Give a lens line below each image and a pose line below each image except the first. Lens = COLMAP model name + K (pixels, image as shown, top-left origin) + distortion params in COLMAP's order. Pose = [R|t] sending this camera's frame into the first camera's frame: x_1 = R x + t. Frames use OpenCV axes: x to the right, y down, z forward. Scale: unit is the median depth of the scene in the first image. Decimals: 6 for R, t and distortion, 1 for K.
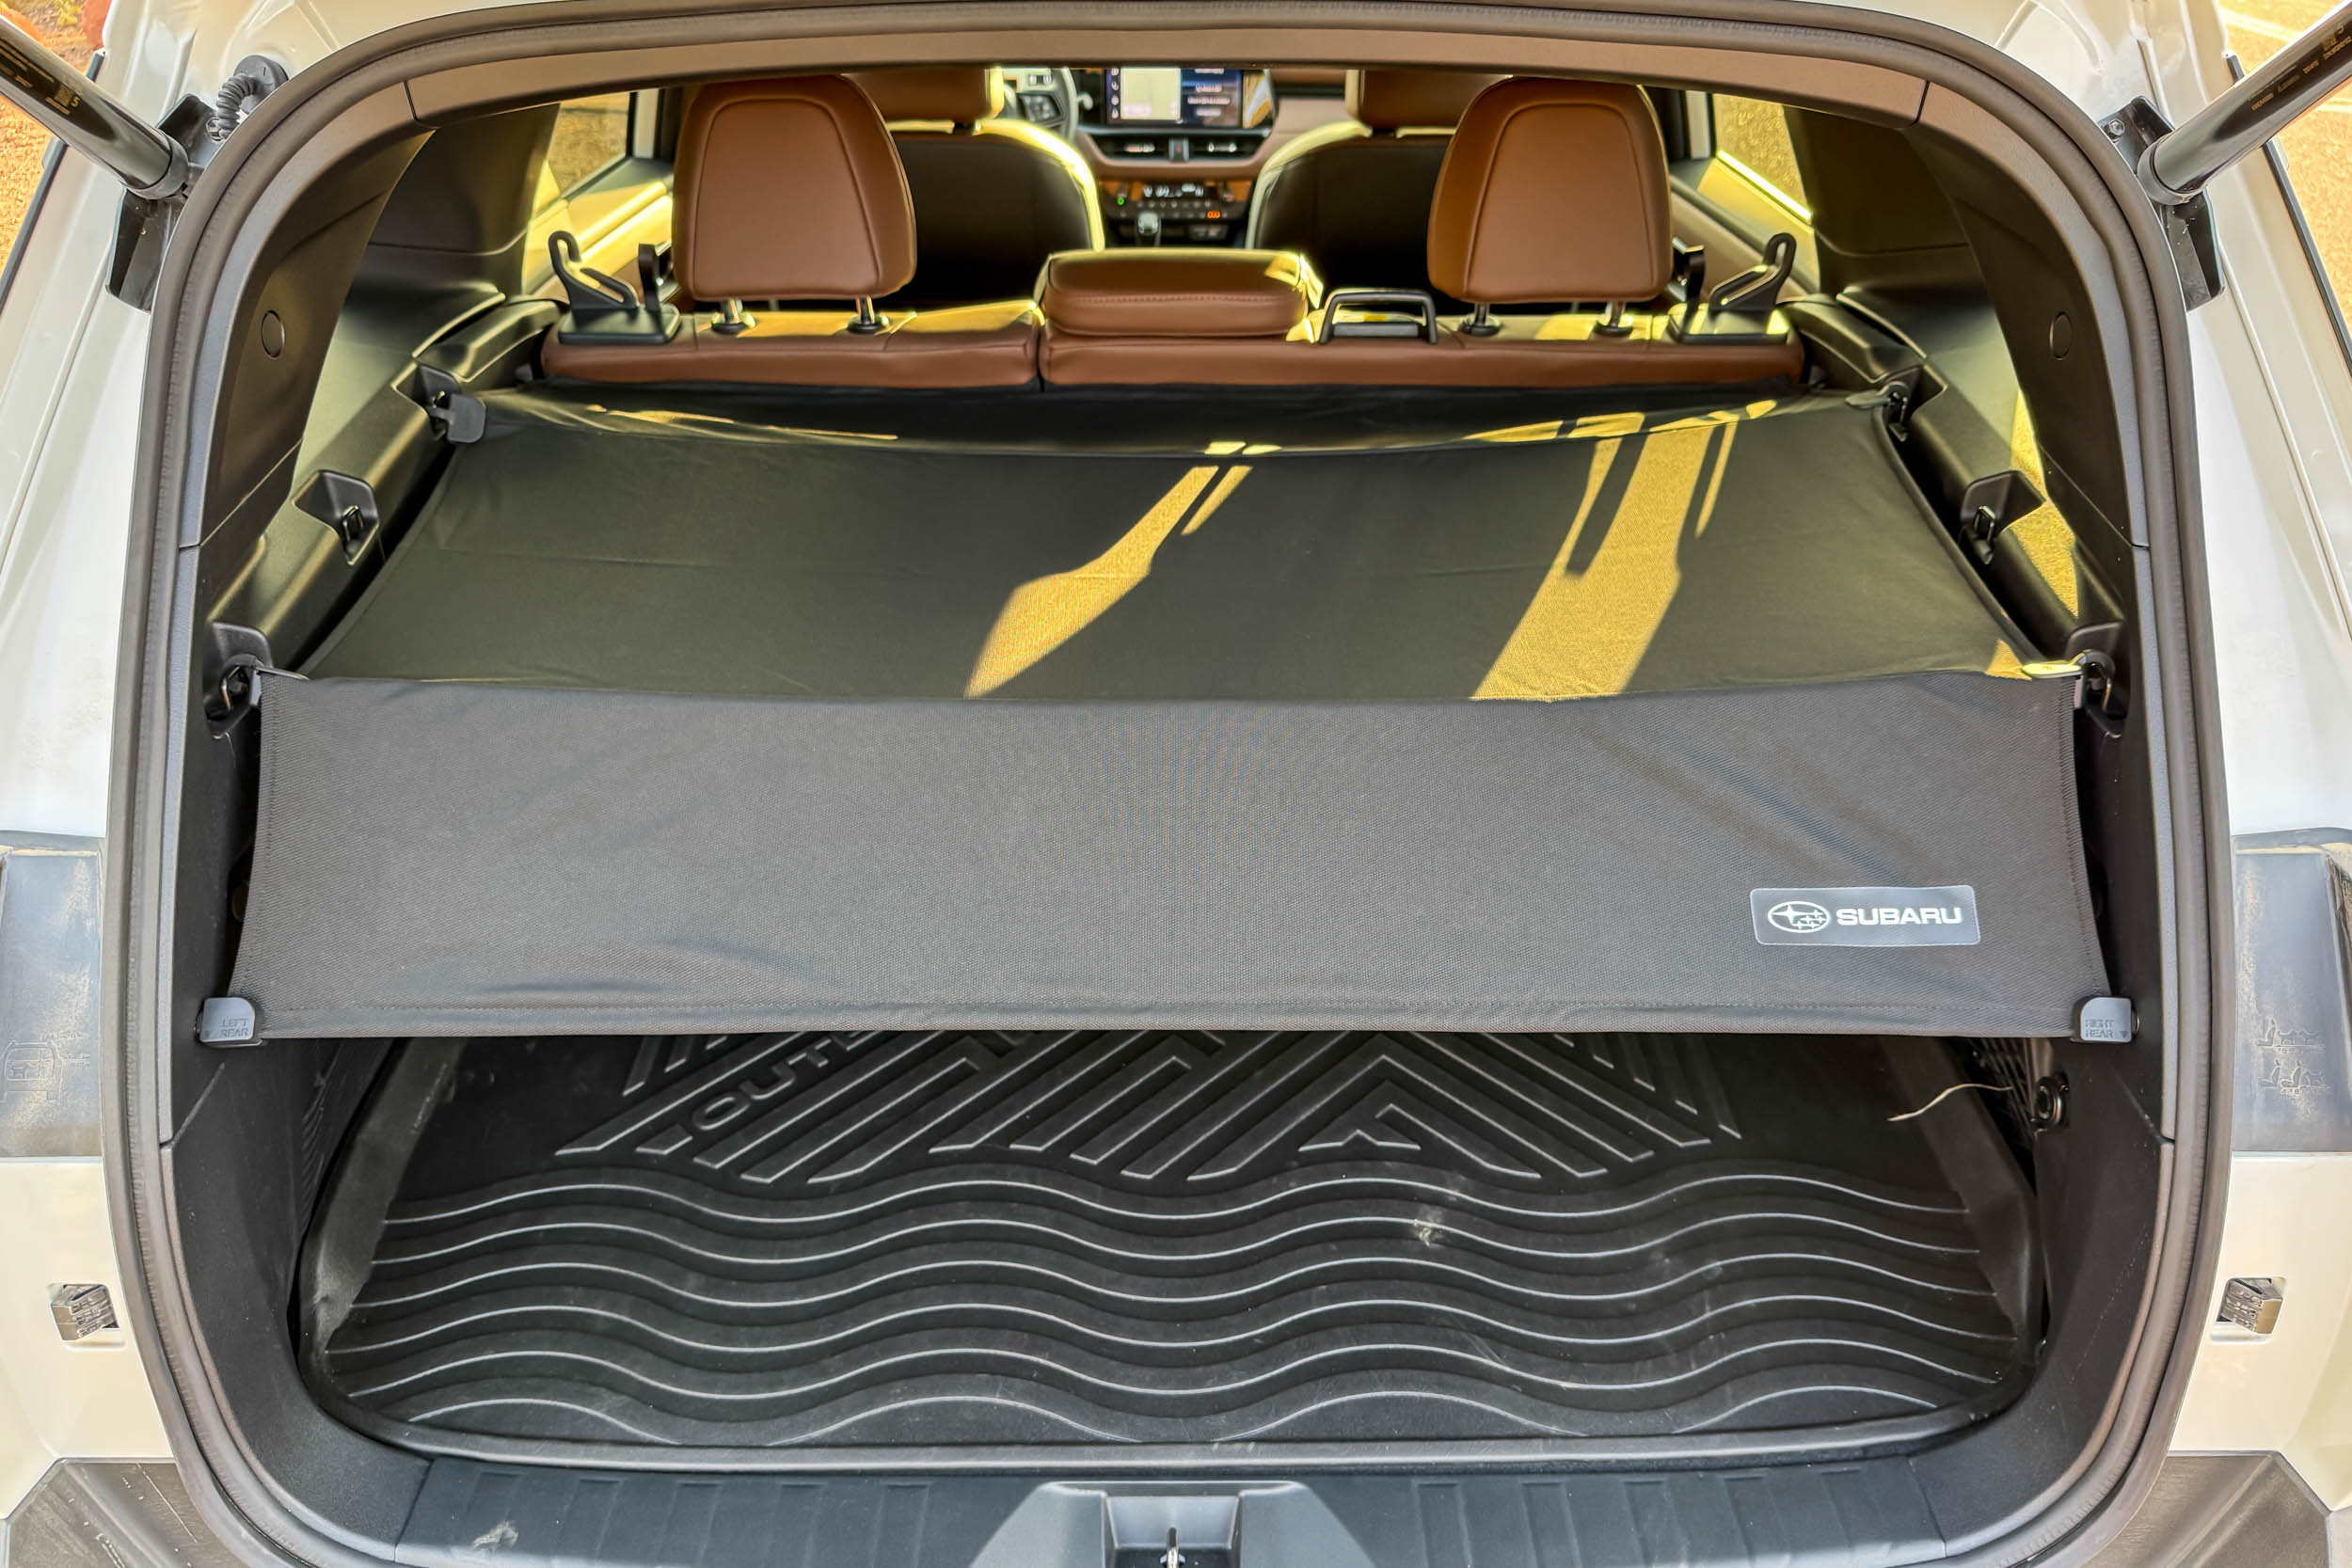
lens RADIAL K [[1669.6, 0, 1219.2], [0, 1669.6, 783.7], [0, 0, 1]] dist [-0.002441, 0.001936]
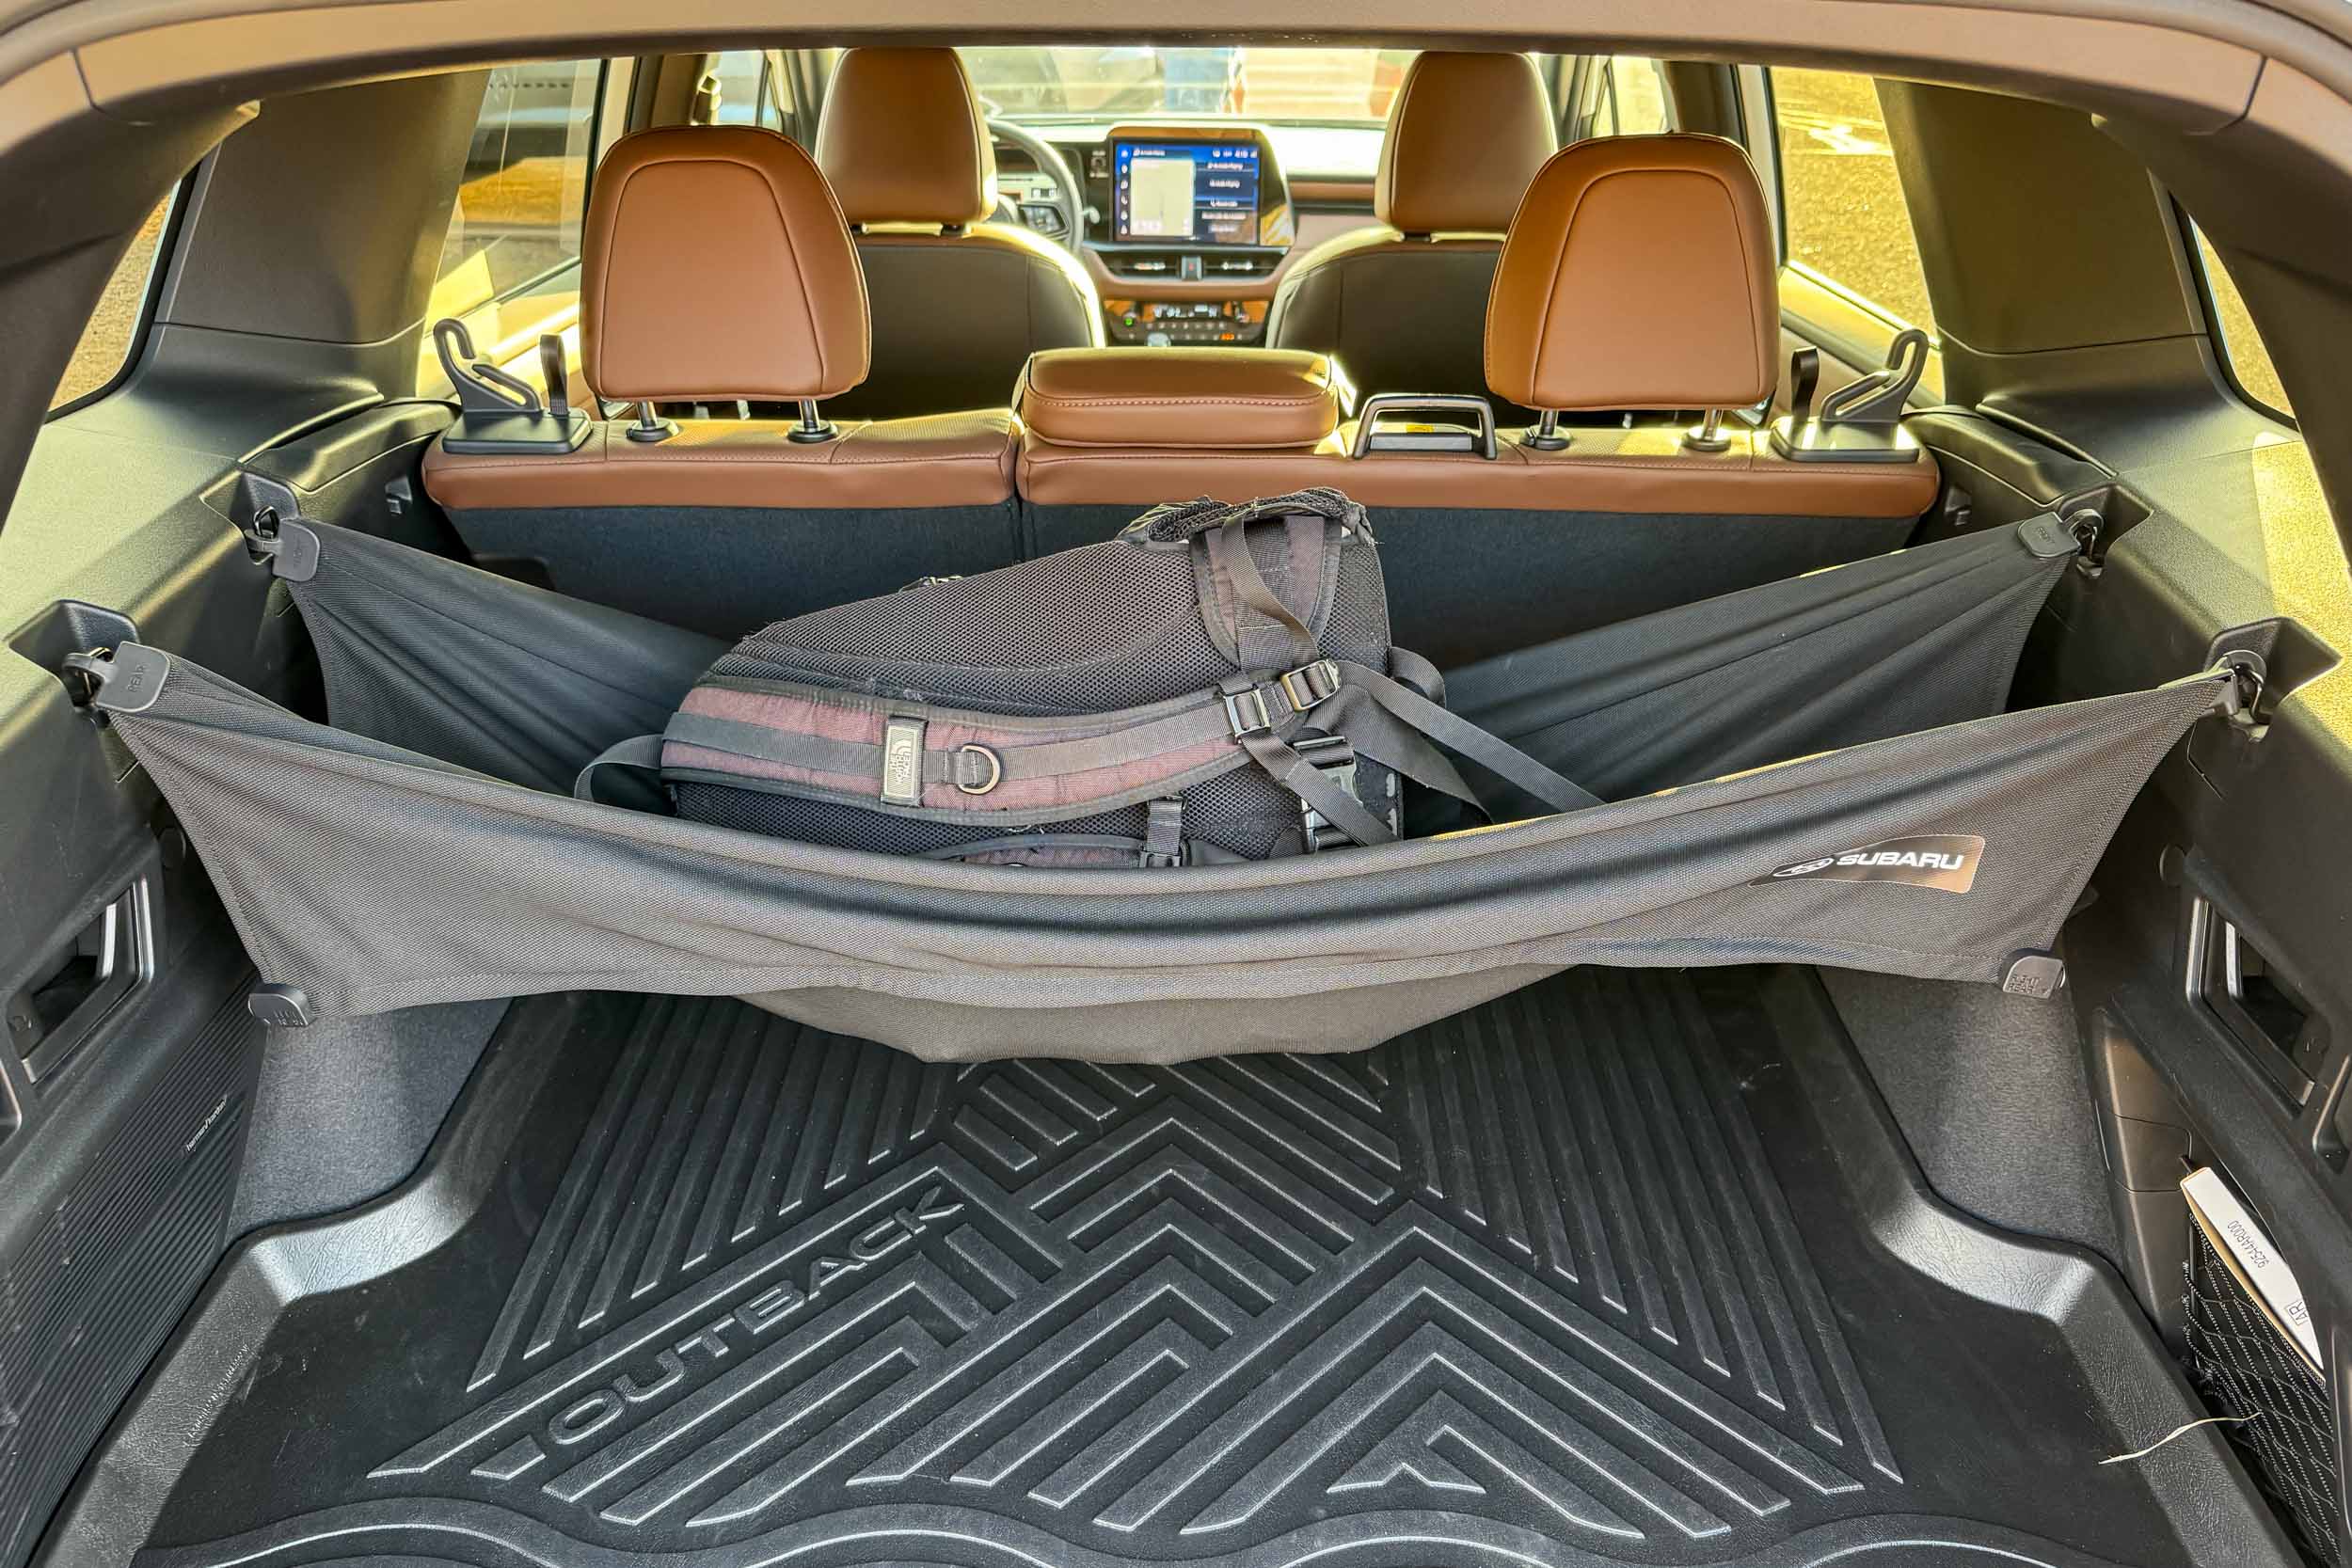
lens RADIAL K [[1653.2, 0, 1206.9], [0, 1653.2, 850.6], [0, 0, 1]] dist [0.002616, 0.003381]
pose [[0.999864, 0.009686, -0.013355, 0.000178], [-0.010204, 0.999175, -0.039313, -0.035510], [0.012963, 0.039444, 0.999138, 0.184318]]
